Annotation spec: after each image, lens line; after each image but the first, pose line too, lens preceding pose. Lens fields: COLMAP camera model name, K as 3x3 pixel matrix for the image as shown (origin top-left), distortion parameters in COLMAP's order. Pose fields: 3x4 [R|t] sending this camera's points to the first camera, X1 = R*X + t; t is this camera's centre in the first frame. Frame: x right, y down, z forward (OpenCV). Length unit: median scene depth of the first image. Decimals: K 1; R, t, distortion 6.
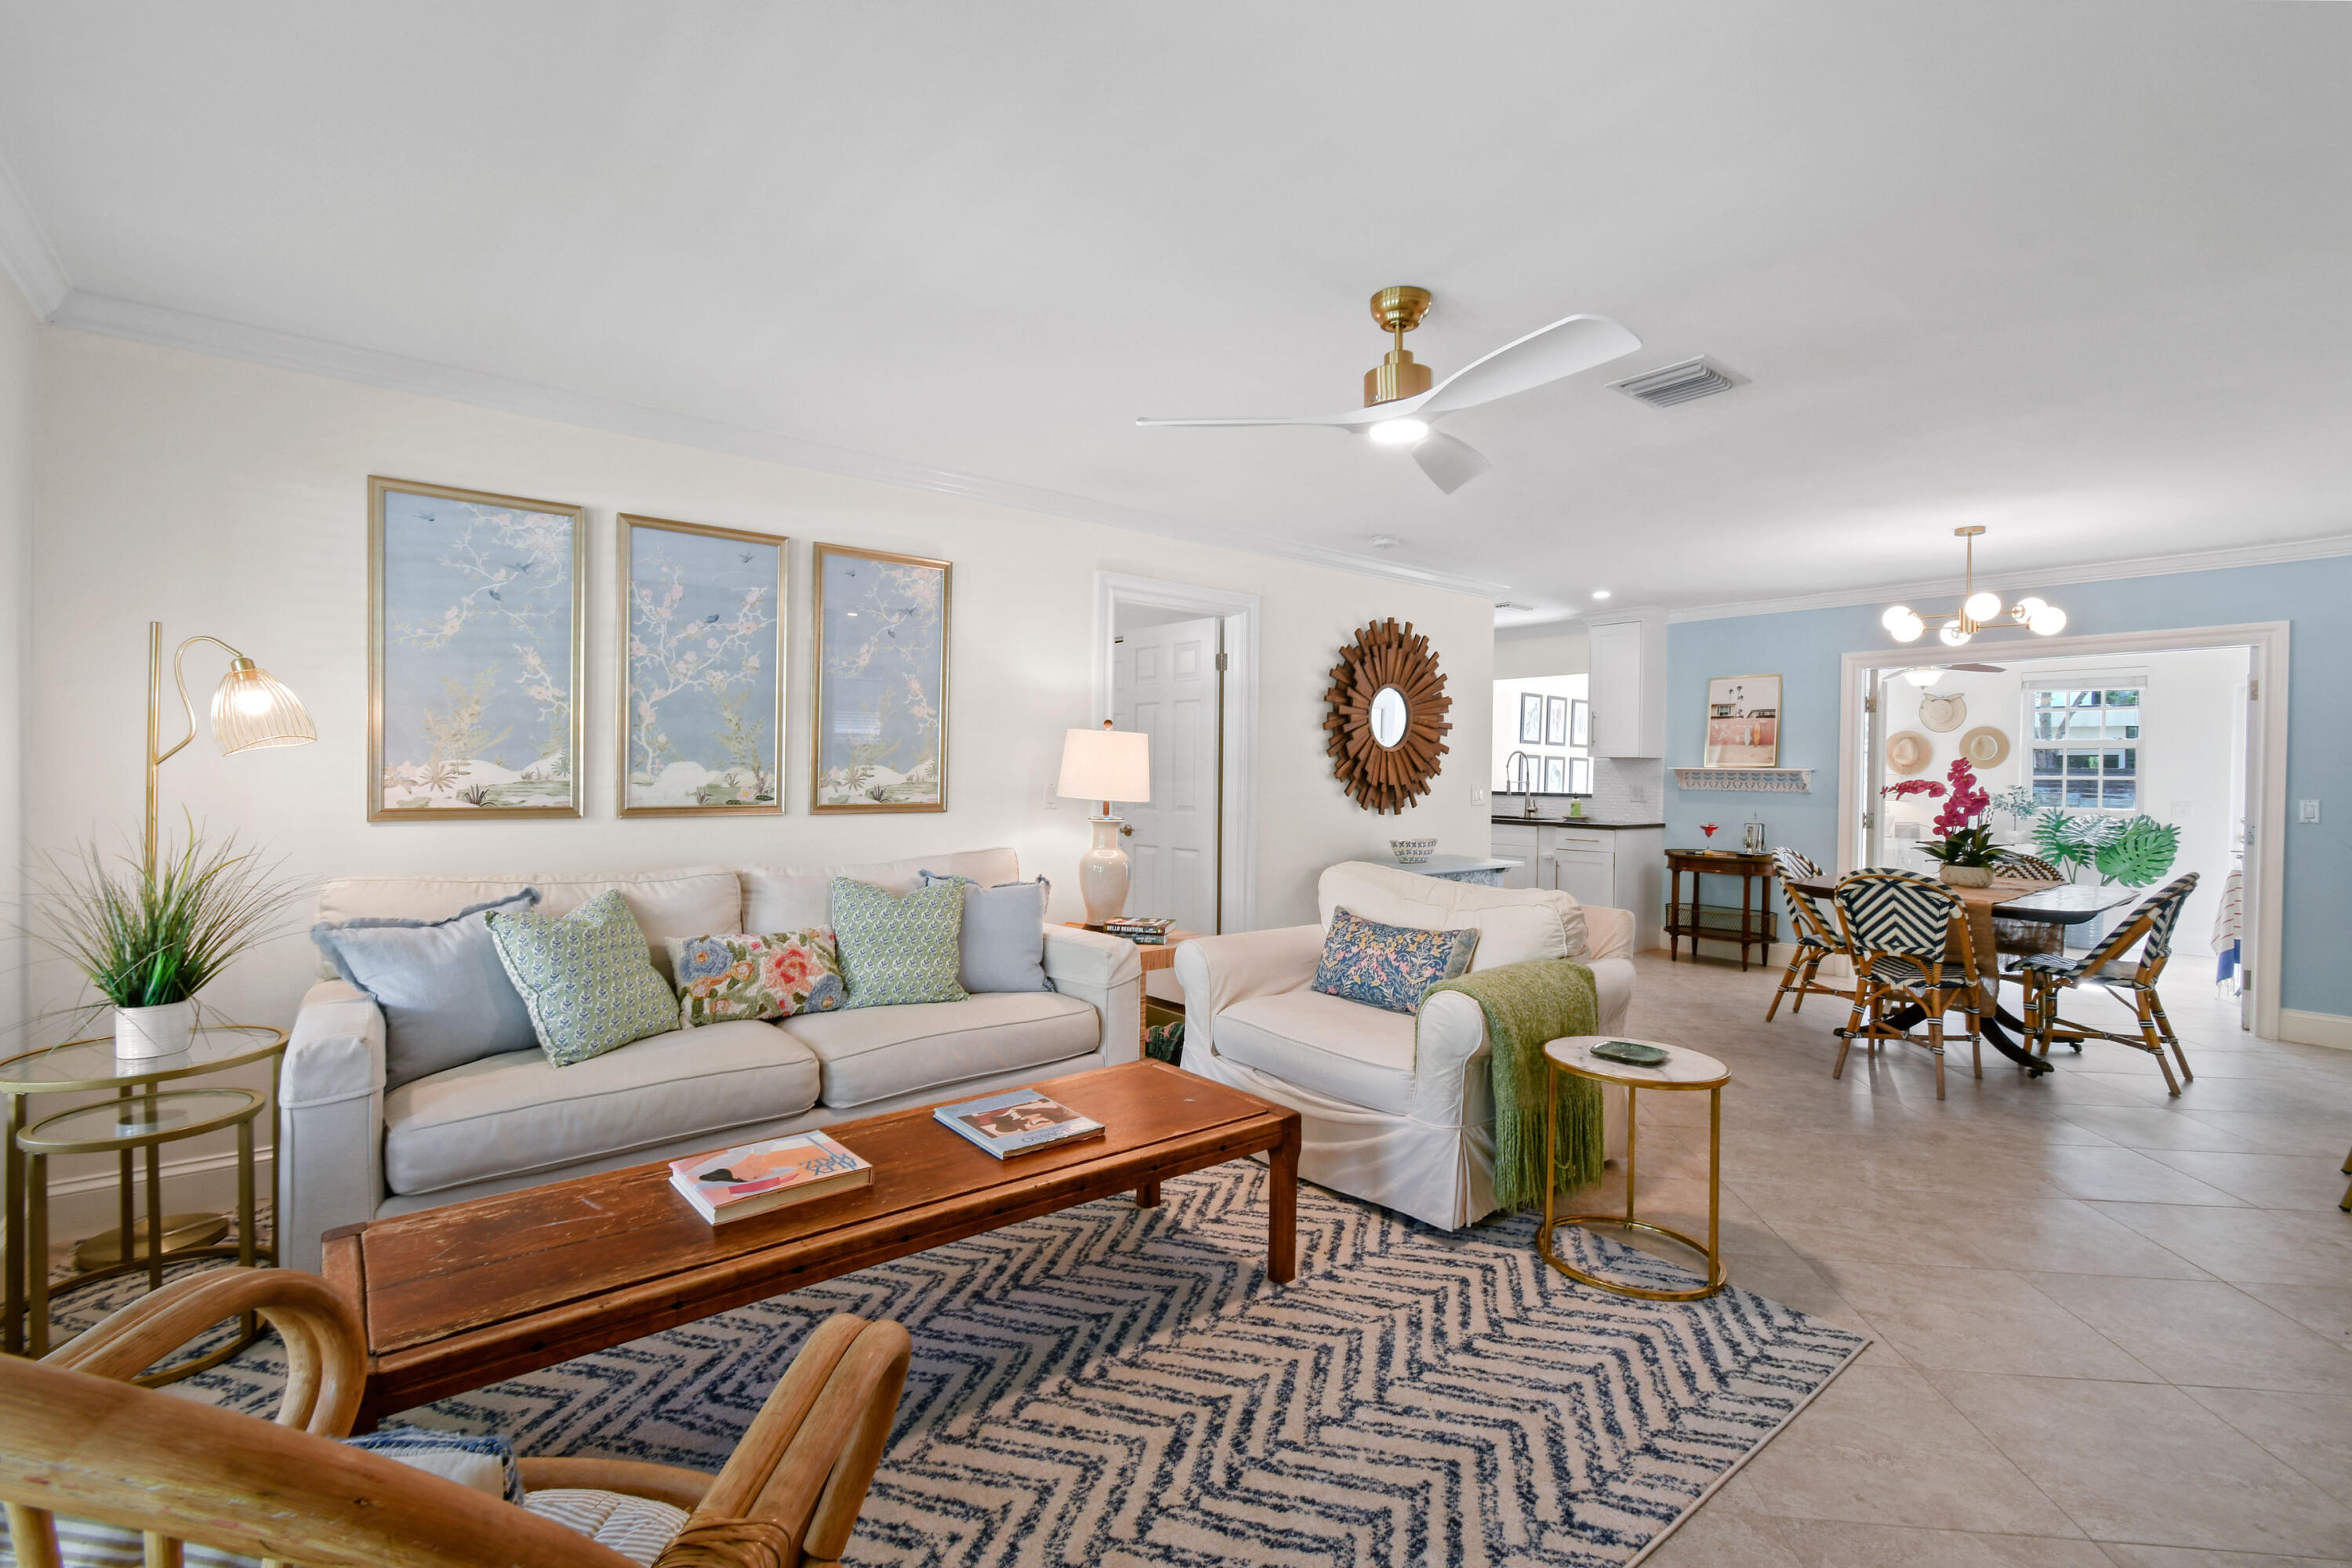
lens RADIAL K [[1036.0, 0, 1193.9], [0, 1036.0, 784.4], [0, 0, 1]] dist [0.001815, 0.000544]
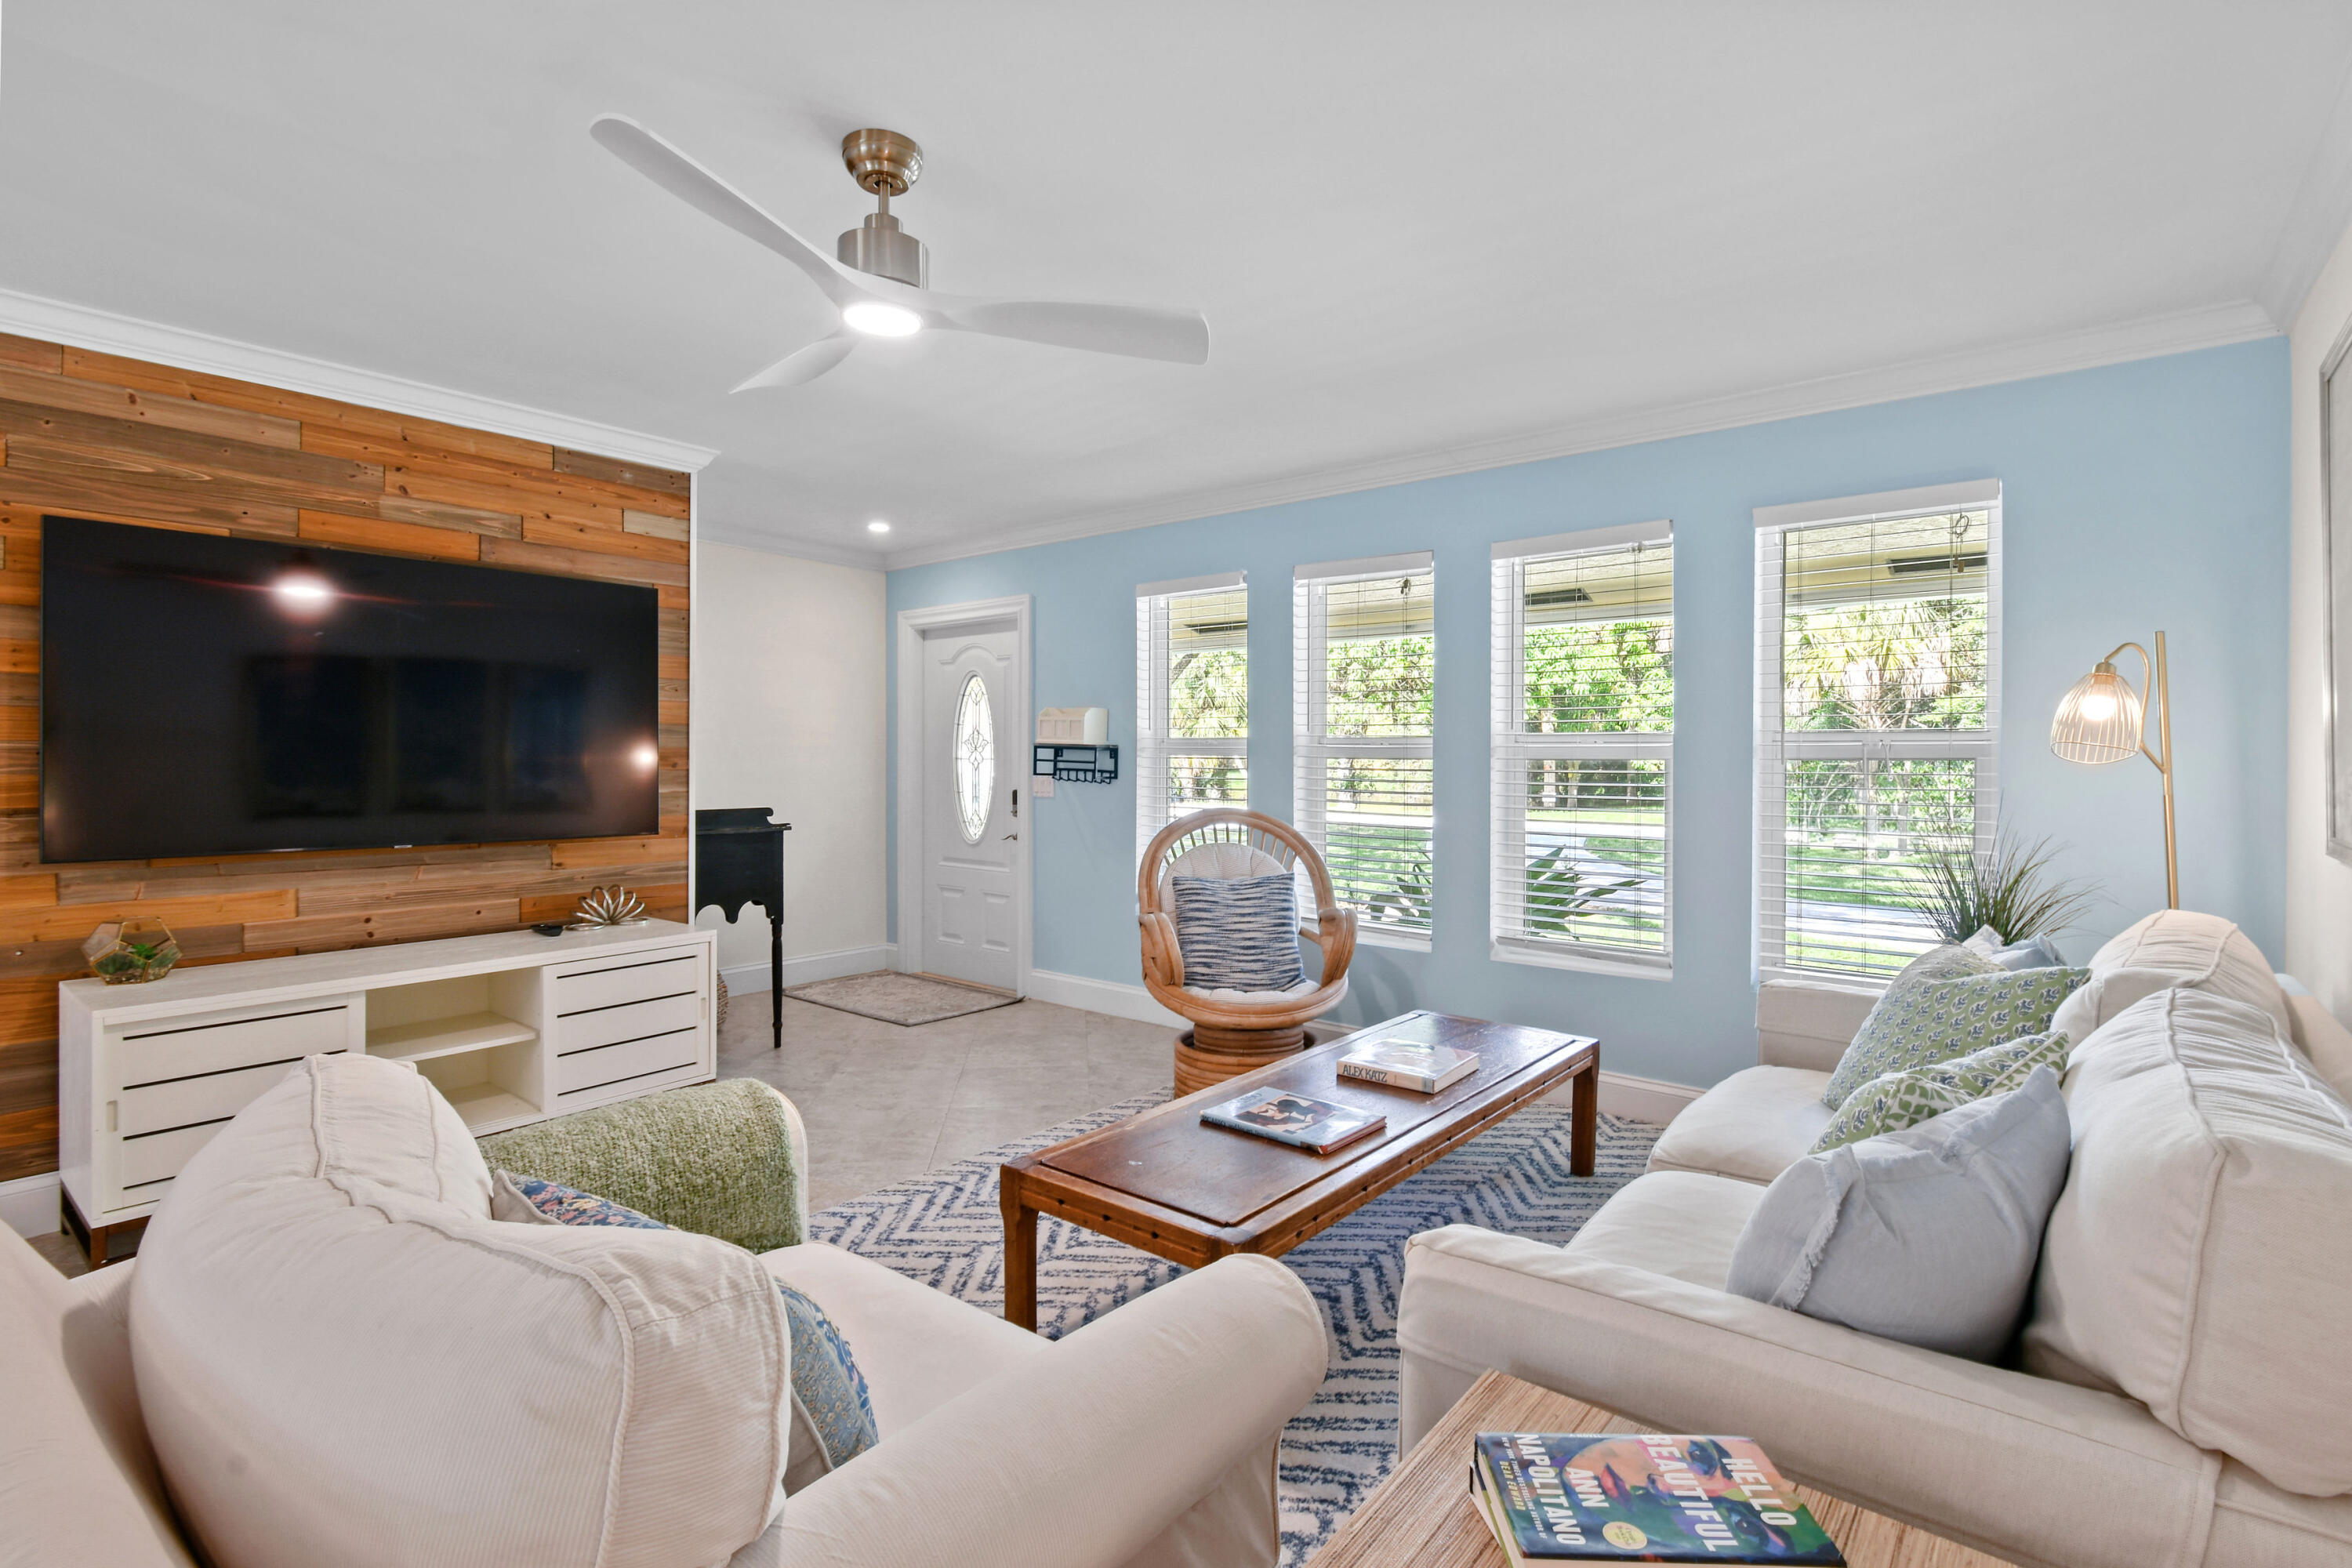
lens RADIAL K [[1097.3, 0, 1198.3], [0, 1097.3, 767.1], [0, 0, 1]] dist [0.004186, 0.000216]
pose [[-0.976851, -0.014838, -0.213404, 0.104510], [-0.019510, 0.999613, 0.019807, -0.022290], [0.213028, 0.023512, -0.976763, 1.399144]]
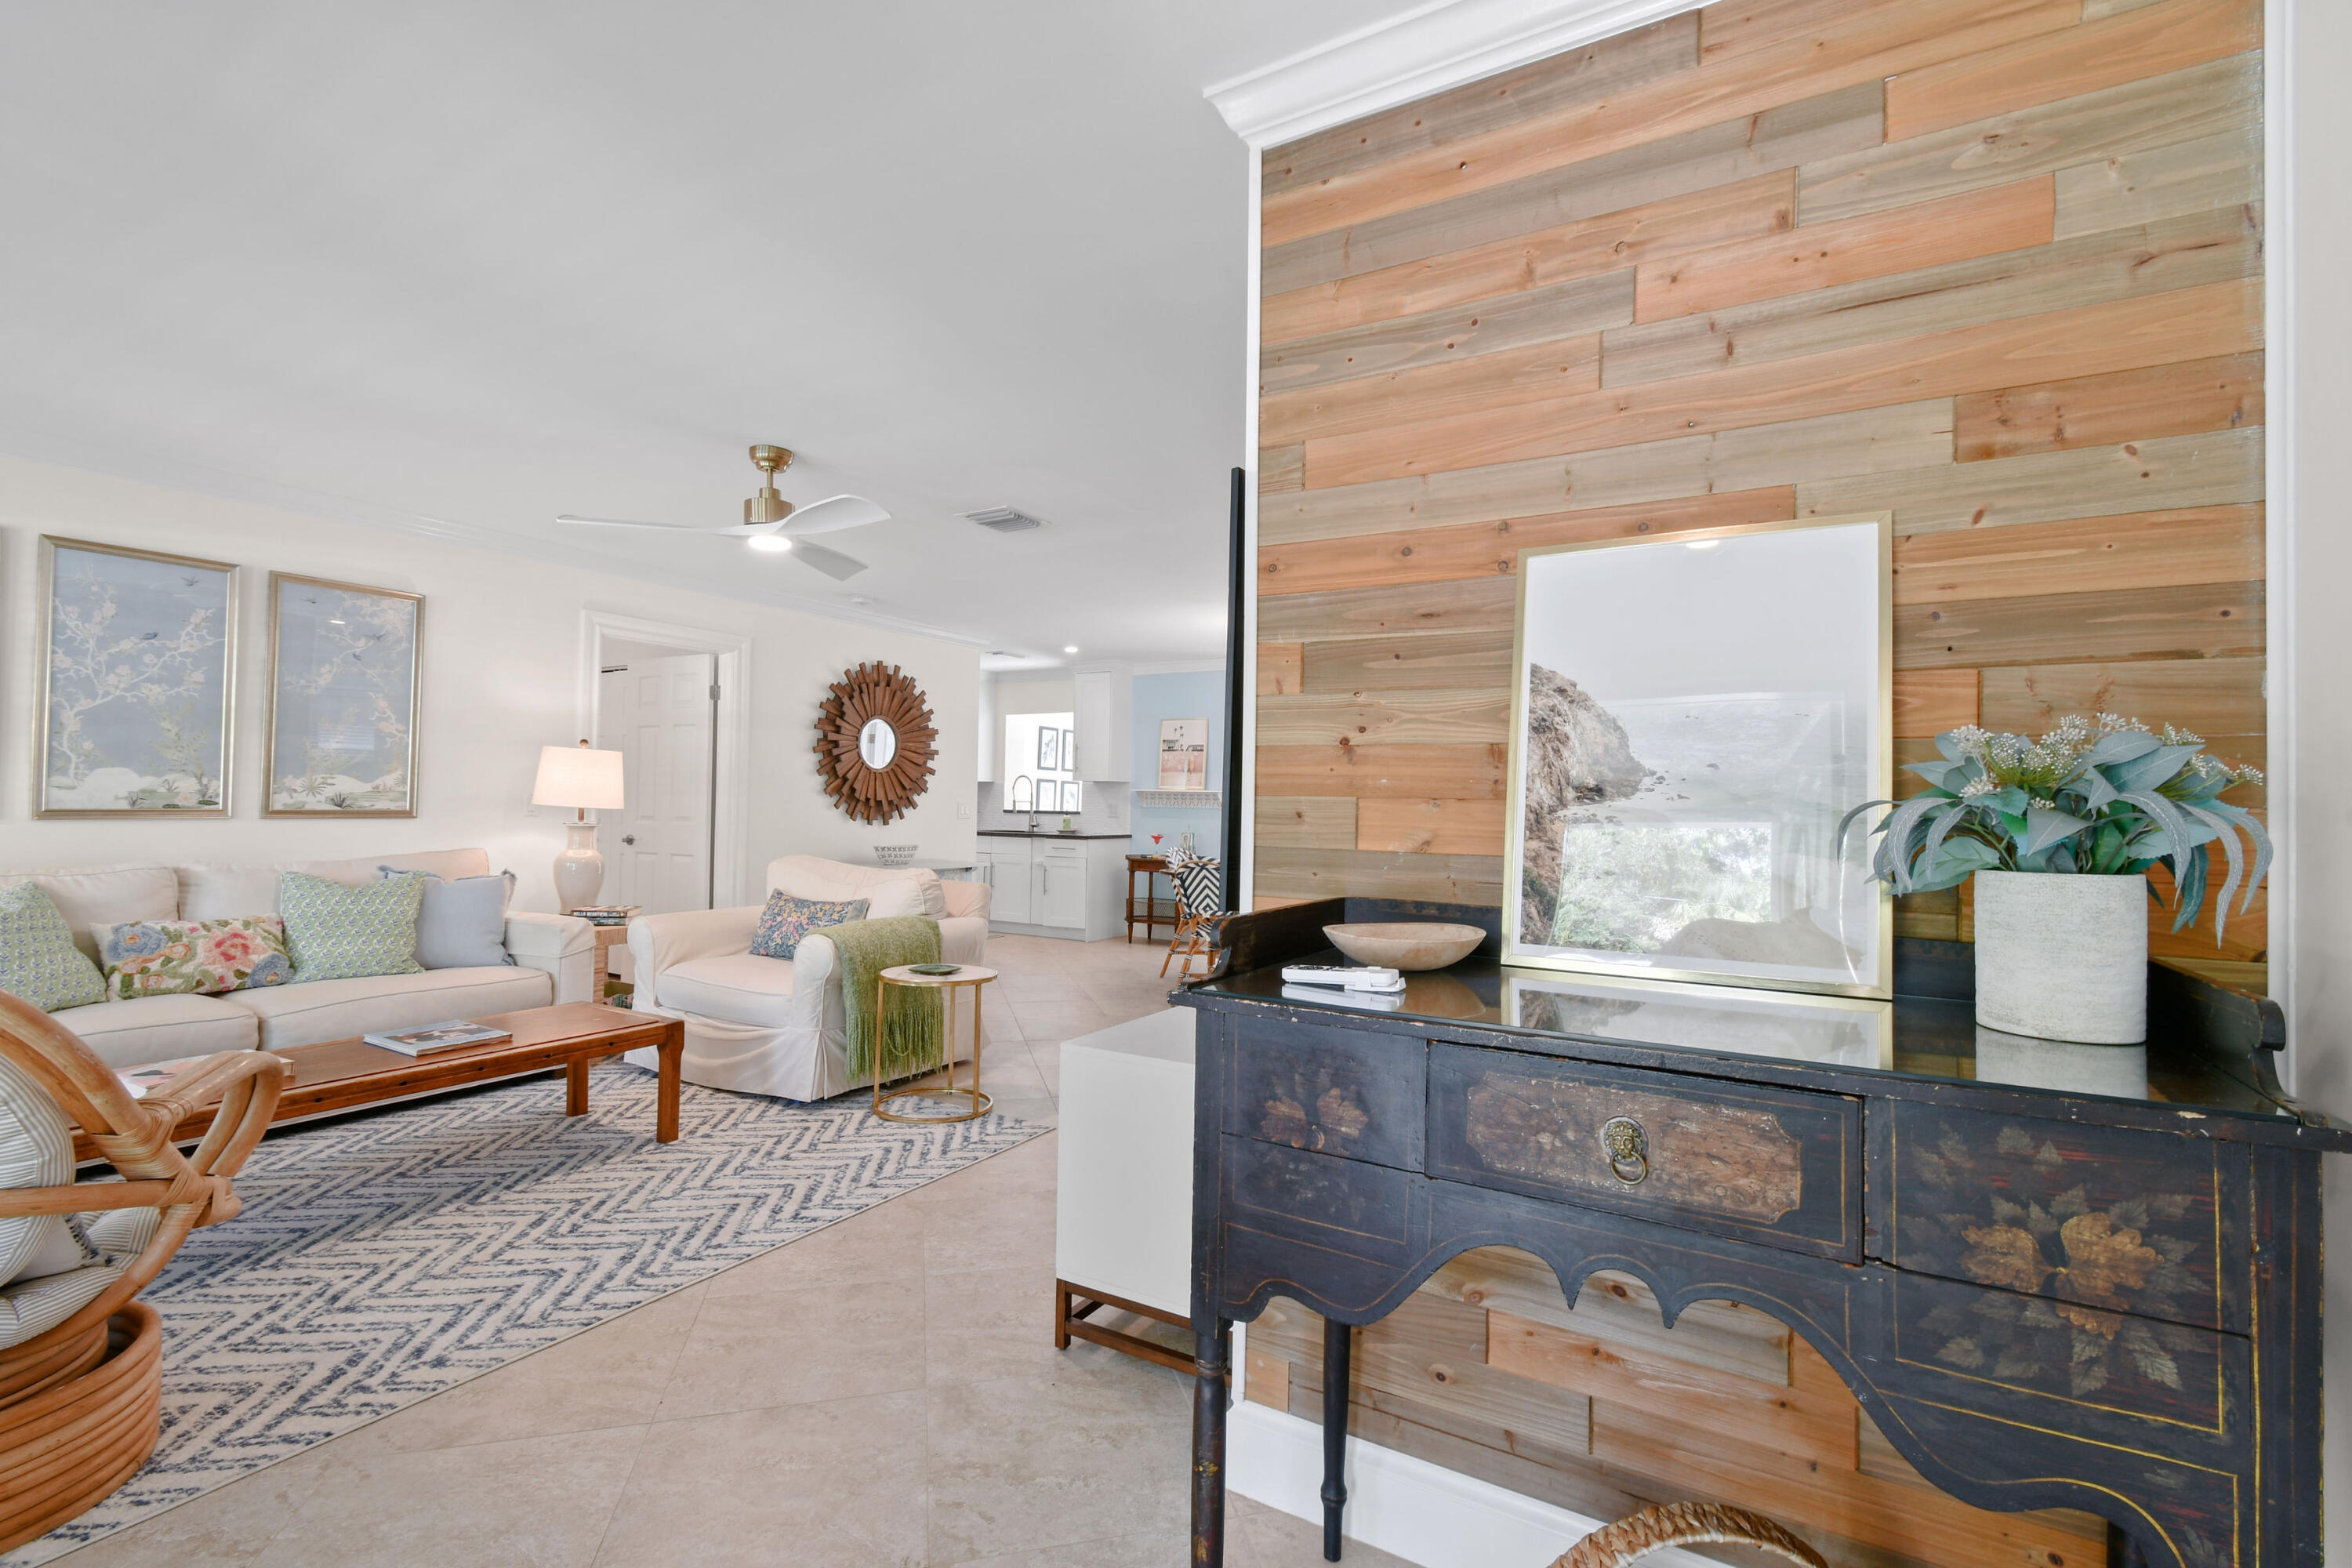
lens RADIAL K [[1028.6, 0, 1174.2], [0, 1028.6, 791.7], [0, 0, 1]] dist [0.025683, -0.012458]
pose [[0.940400, 0.007535, 0.339988, 0.182431], [-0.000534, 0.999786, -0.020683, 0.026006], [-0.340071, 0.019269, 0.940202, -0.405938]]
